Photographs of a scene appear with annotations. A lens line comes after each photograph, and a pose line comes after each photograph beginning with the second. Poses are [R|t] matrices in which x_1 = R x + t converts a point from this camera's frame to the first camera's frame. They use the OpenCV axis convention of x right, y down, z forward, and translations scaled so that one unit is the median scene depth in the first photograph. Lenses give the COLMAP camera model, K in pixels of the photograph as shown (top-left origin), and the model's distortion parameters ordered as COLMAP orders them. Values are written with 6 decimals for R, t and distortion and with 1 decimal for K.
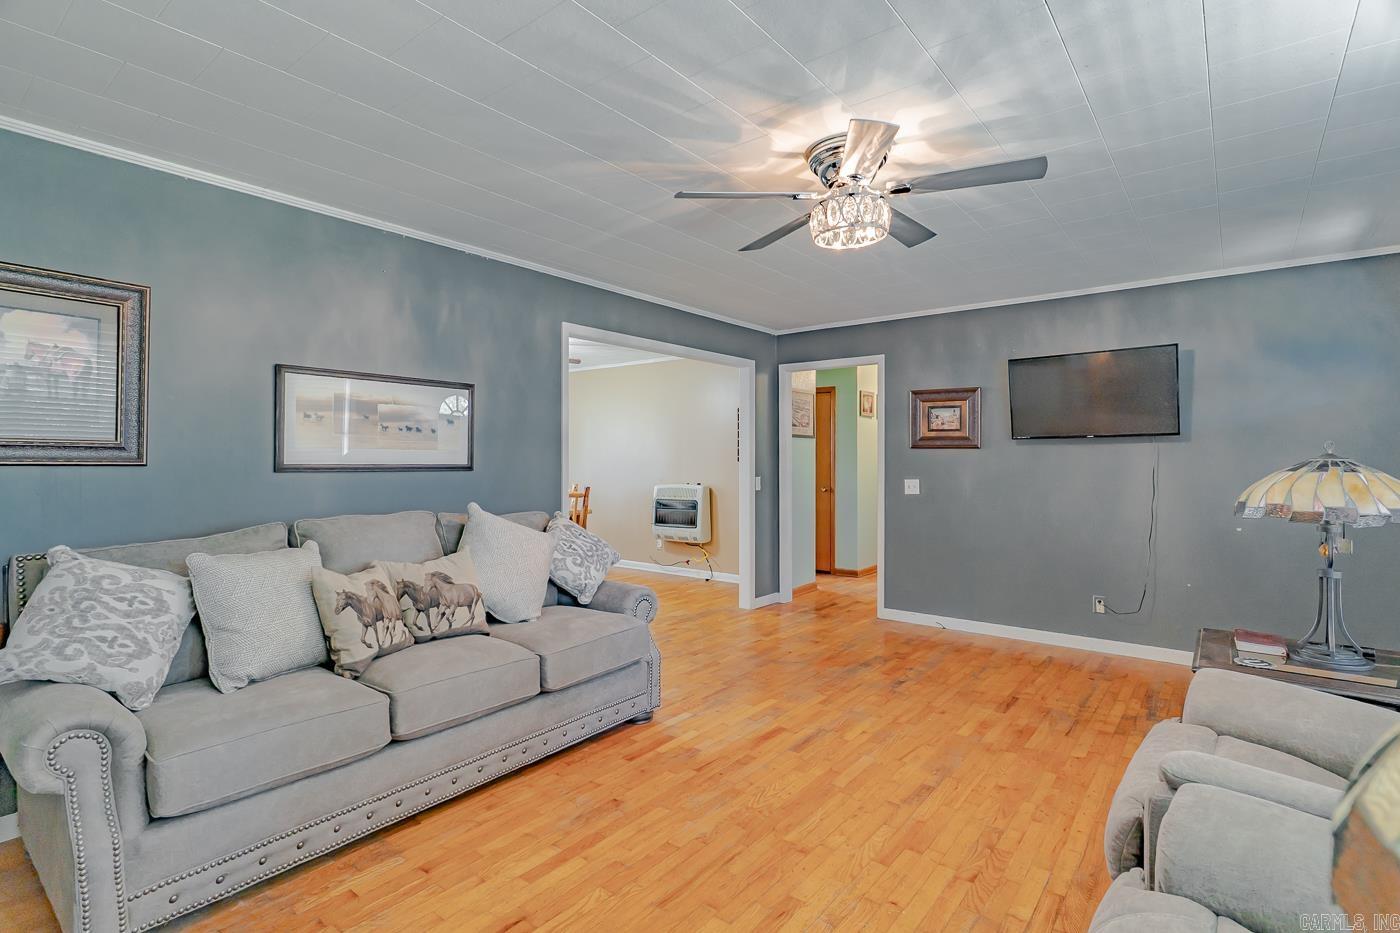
lens RADIAL K [[674.2, 0, 694.9], [0, 674.2, 456.0], [0, 0, 1]] dist [0.003640, -0.001503]
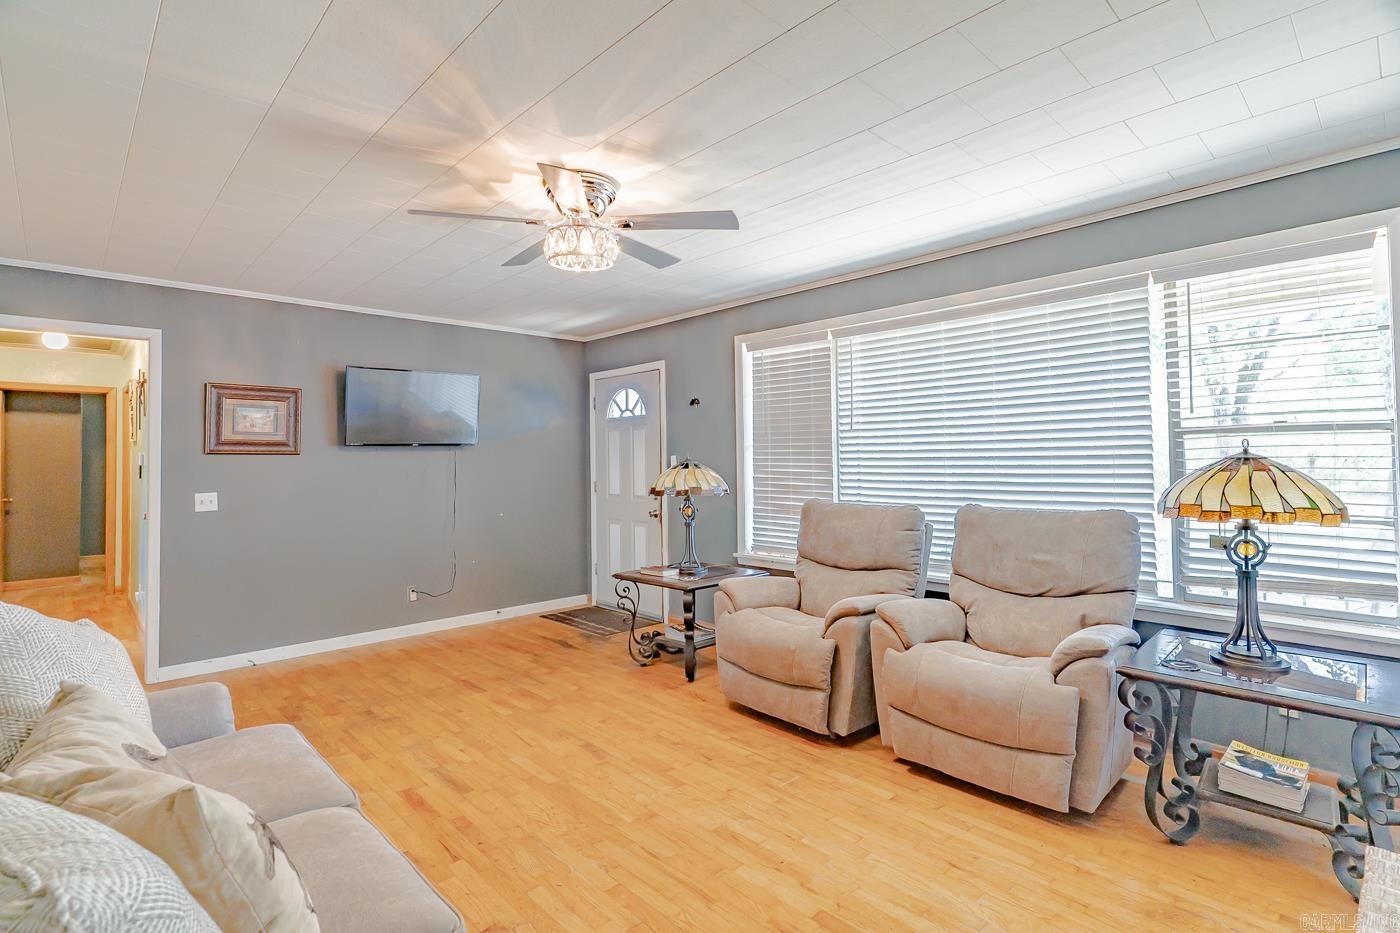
lens RADIAL K [[674.2, 0, 692.0], [0, 674.2, 434.8], [0, 0, 1]] dist [0.003640, -0.001503]
pose [[0.152186, 0.037003, 0.987659, -0.656234], [0.007526, 0.999227, -0.038596, 0.001844], [-0.988323, 0.013307, 0.151789, 0.523869]]
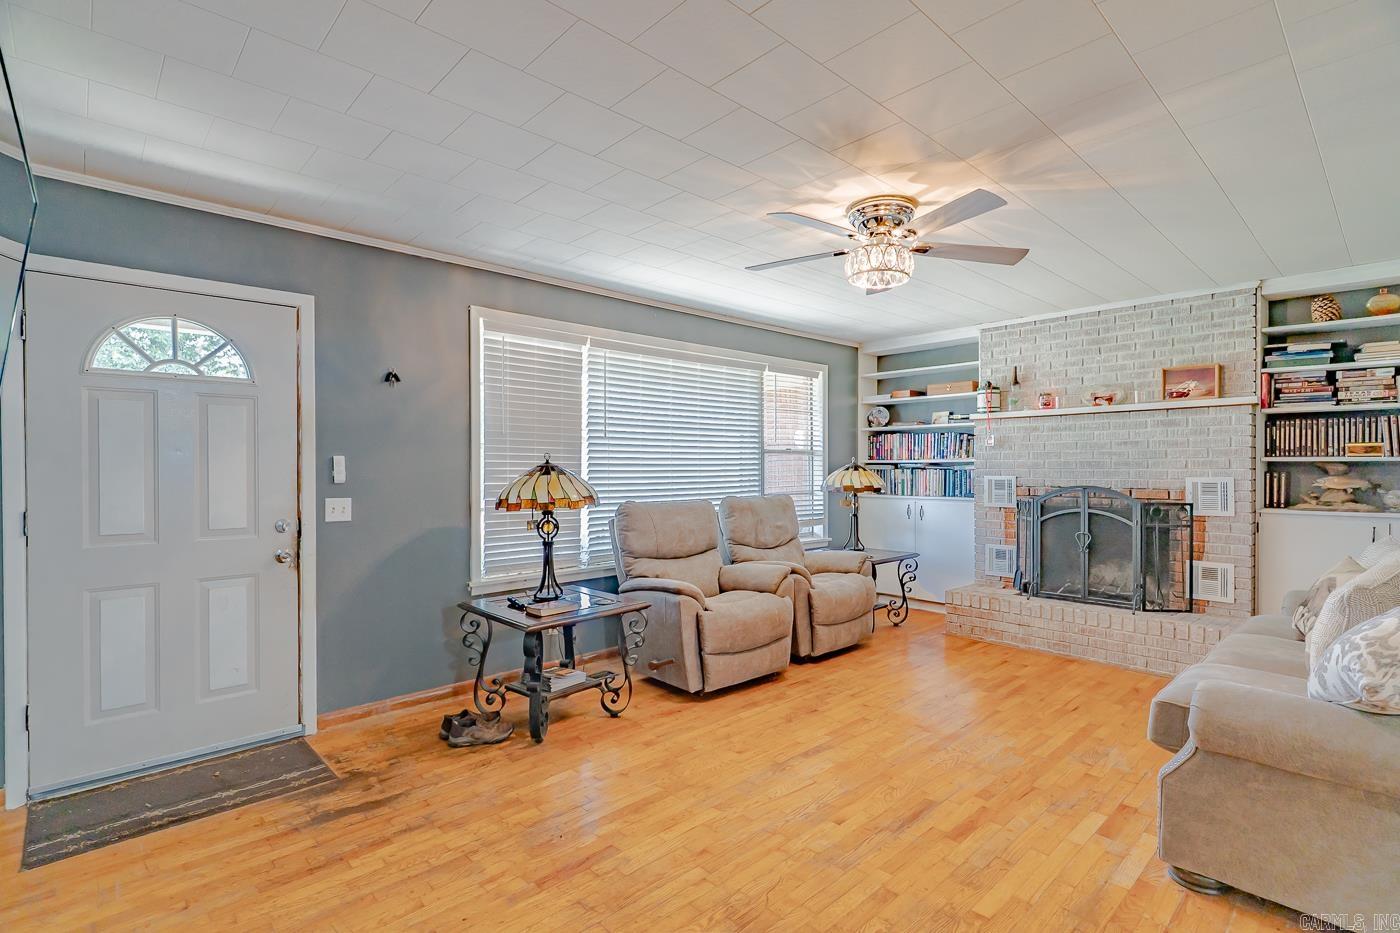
lens RADIAL K [[674.2, 0, 688.3], [0, 674.2, 464.0], [0, 0, 1]] dist [0.003640, -0.001503]
pose [[-0.987655, -0.000471, 0.156642, 0.298748], [-0.000793, 0.999998, -0.001996, 0.002556], [-0.156641, -0.002096, -0.987653, 1.774677]]
